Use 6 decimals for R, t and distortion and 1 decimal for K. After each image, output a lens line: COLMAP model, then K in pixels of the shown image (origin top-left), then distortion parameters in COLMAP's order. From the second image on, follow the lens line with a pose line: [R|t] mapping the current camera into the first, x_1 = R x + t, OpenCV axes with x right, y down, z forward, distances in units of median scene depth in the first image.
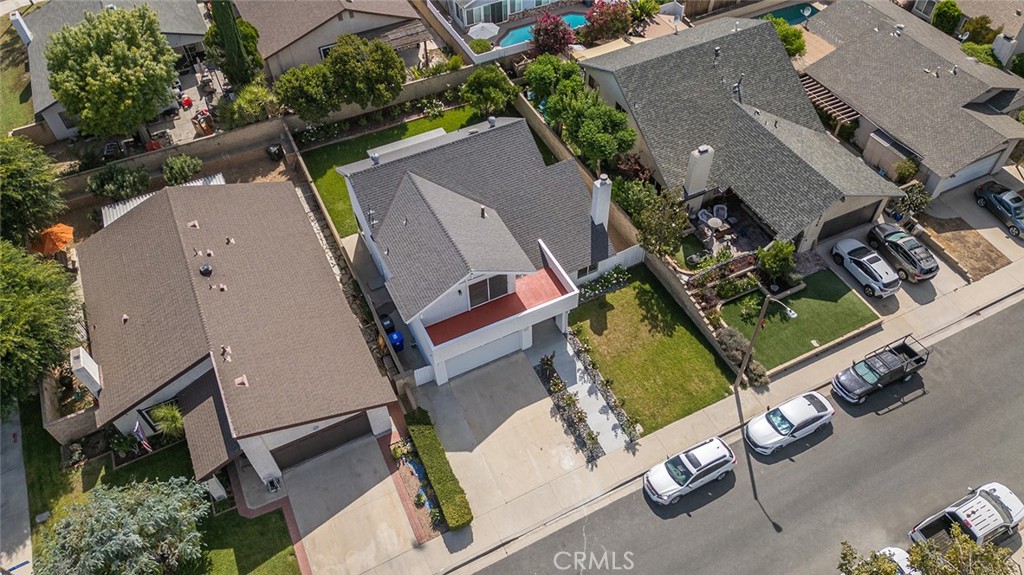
lens RADIAL K [[719.9, 0, 515.4], [0, 719.9, 288.1], [0, 0, 1]] dist [0.034231, -0.002047]
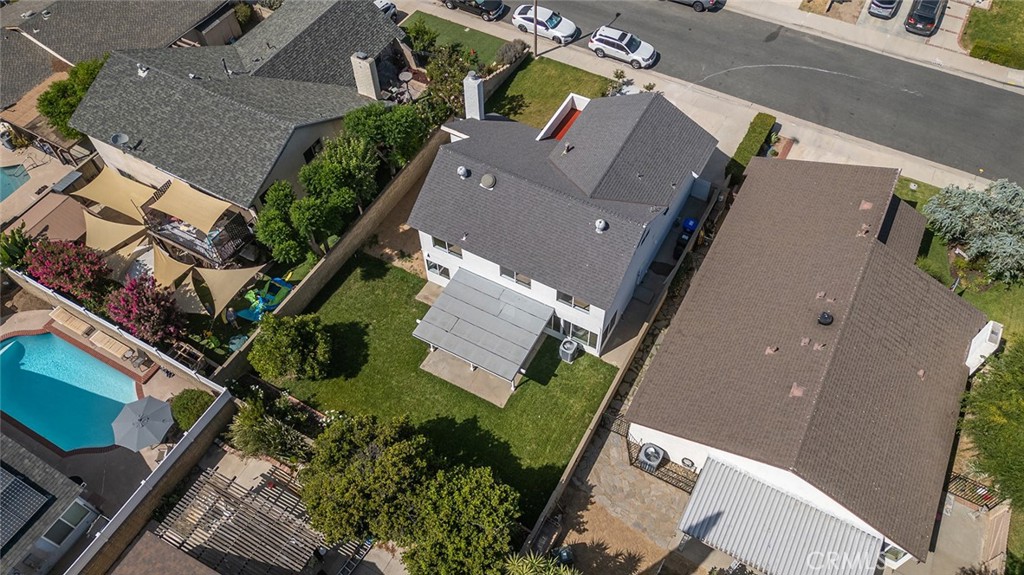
lens RADIAL K [[747.7, 0, 518.5], [0, 747.7, 285.2], [0, 0, 1]] dist [0.031556, -0.001931]
pose [[-0.568756, -0.652647, 0.500568, -0.567653], [0.636325, 0.036472, 0.770558, -0.826626], [-0.521159, 0.756784, 0.394552, 0.725646]]
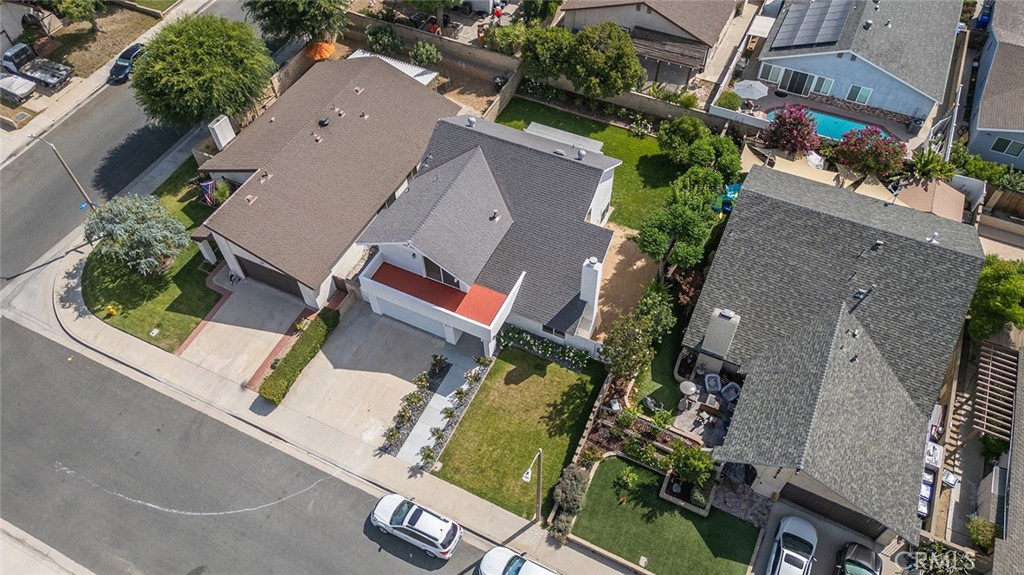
lens RADIAL K [[719.9, 0, 515.4], [0, 719.9, 288.1], [0, 0, 1]] dist [0.034231, -0.002047]
pose [[0.609312, 0.627563, -0.484667, 0.503818], [-0.599141, 0.764759, 0.237009, -0.268515], [0.519392, 0.145972, 0.841976, 0.141671]]
